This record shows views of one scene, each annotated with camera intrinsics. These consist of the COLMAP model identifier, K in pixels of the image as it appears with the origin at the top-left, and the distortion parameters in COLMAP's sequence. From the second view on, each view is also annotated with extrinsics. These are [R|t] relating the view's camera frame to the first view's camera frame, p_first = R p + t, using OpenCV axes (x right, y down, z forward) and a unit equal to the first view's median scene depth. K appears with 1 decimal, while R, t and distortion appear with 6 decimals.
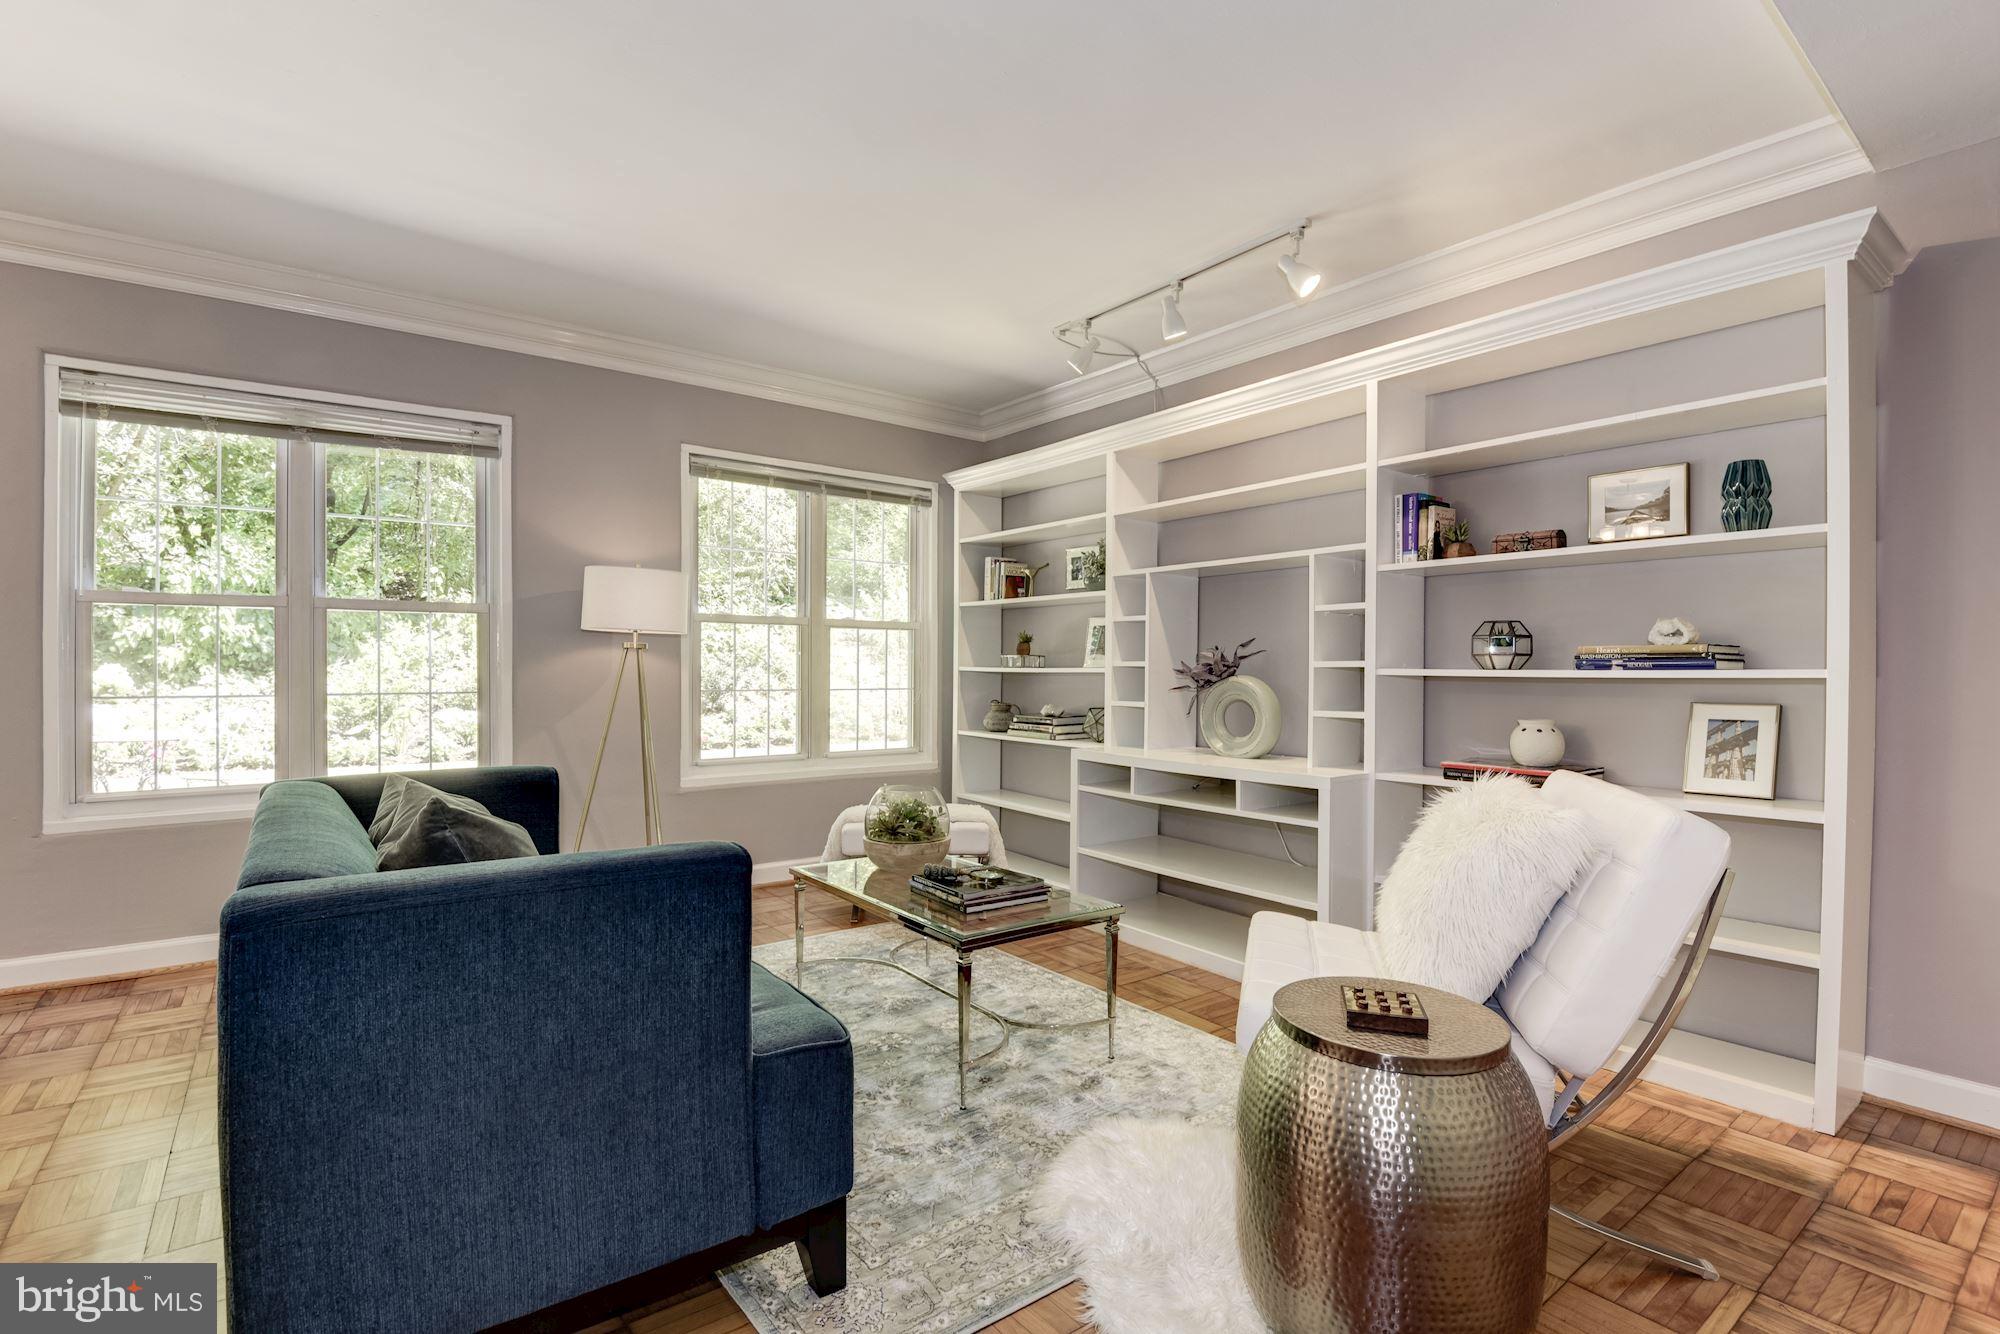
lens RADIAL K [[905.4, 0, 1013.0], [0, 905.4, 670.9], [0, 0, 1]] dist [0.001653, -0.017616]
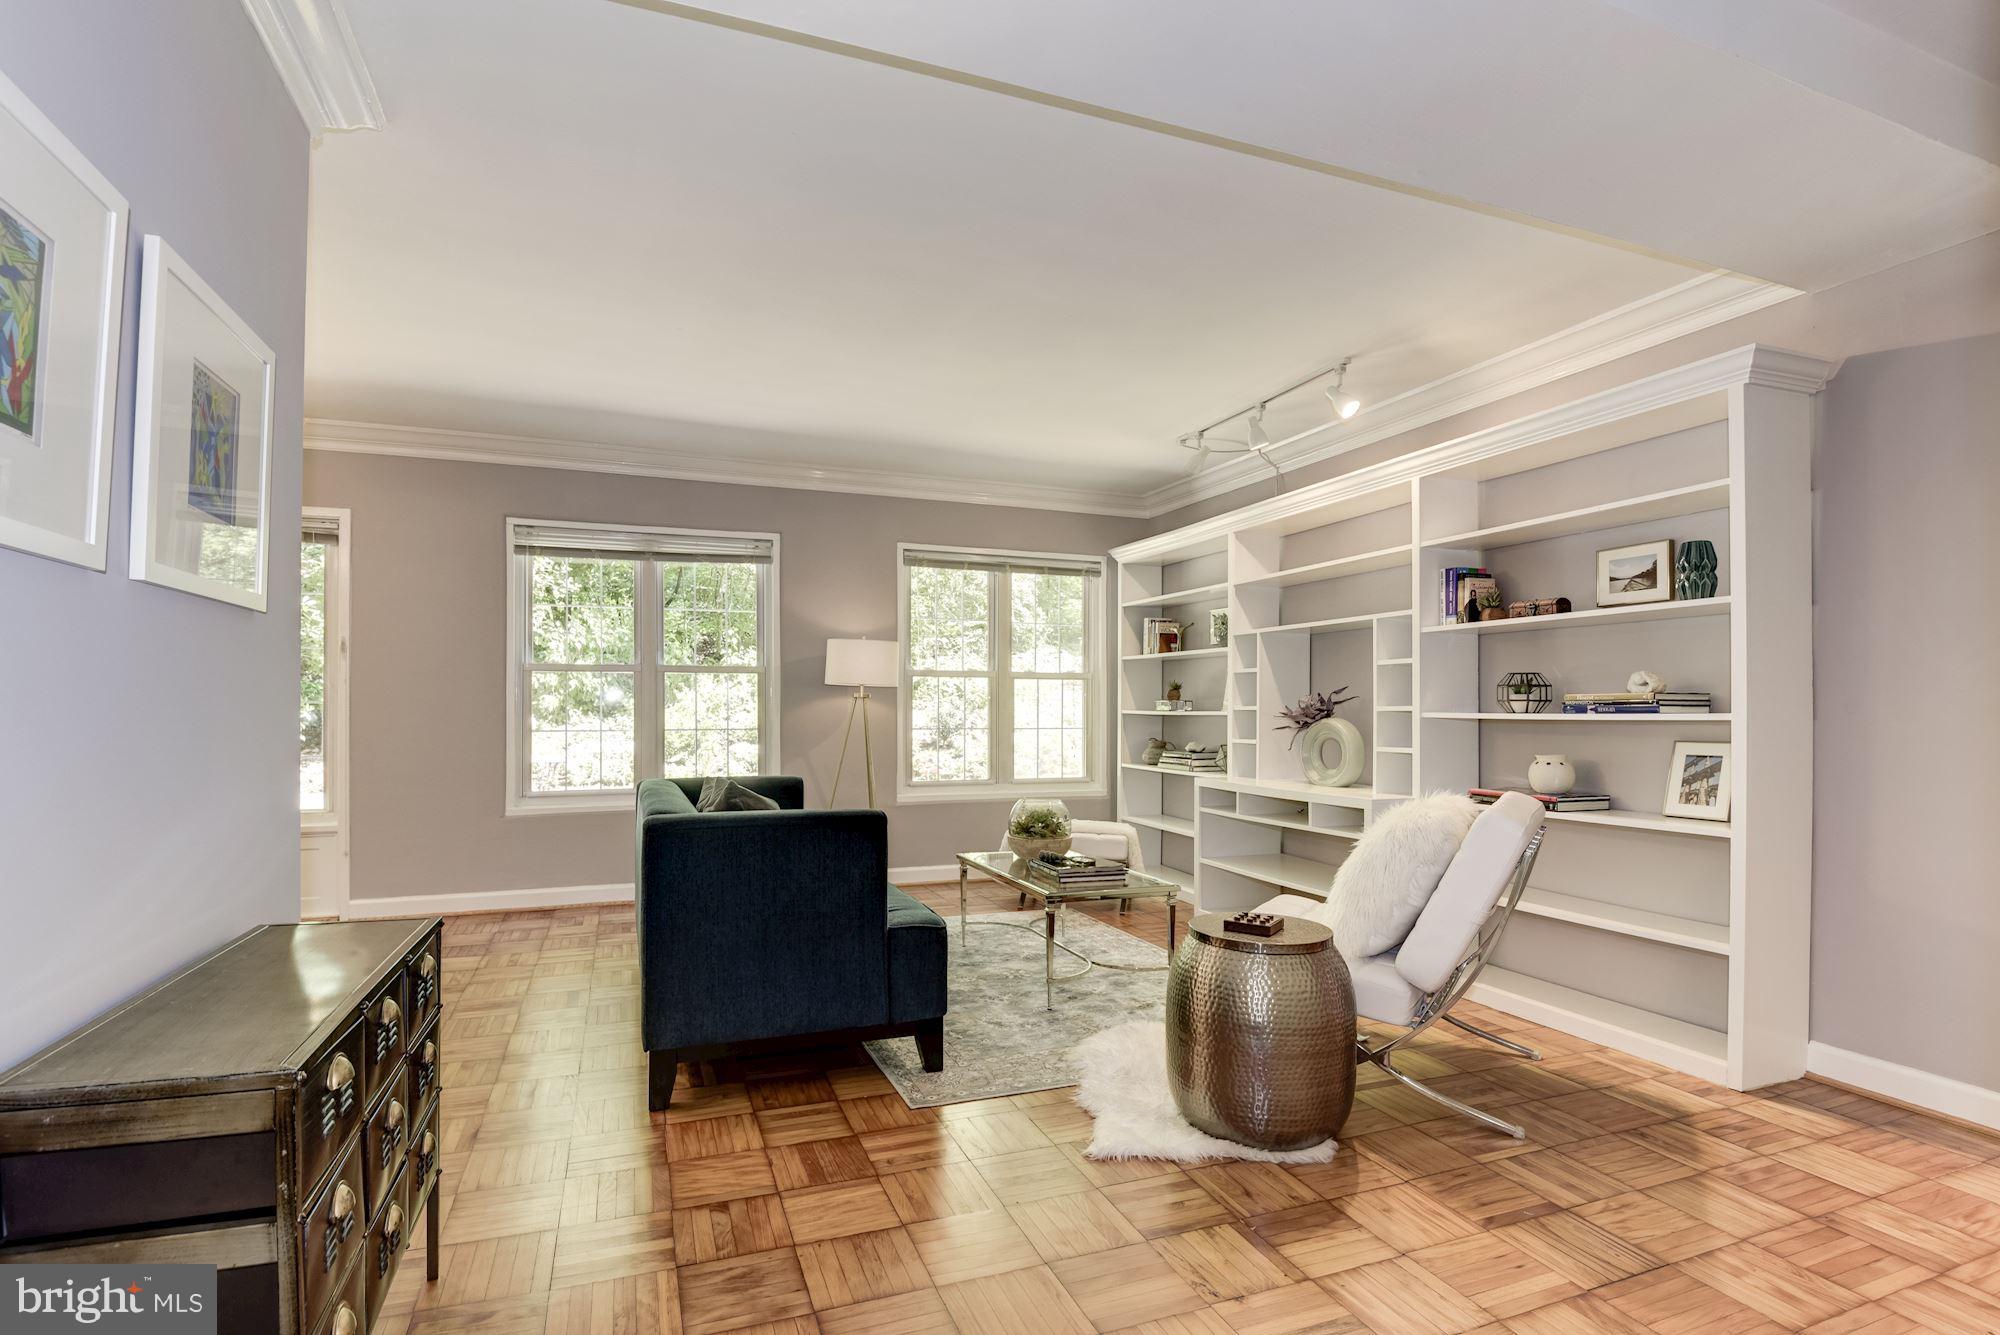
lens RADIAL K [[1023.6, 0, 1090.8], [0, 1023.6, 707.3], [0, 0, 1]] dist [0.002930, -0.027855]
pose [[0.973931, -0.001199, -0.226842, 0.283231], [0.000094, 0.999988, -0.004883, -0.002430], [0.226845, 0.004734, 0.973919, -0.448534]]
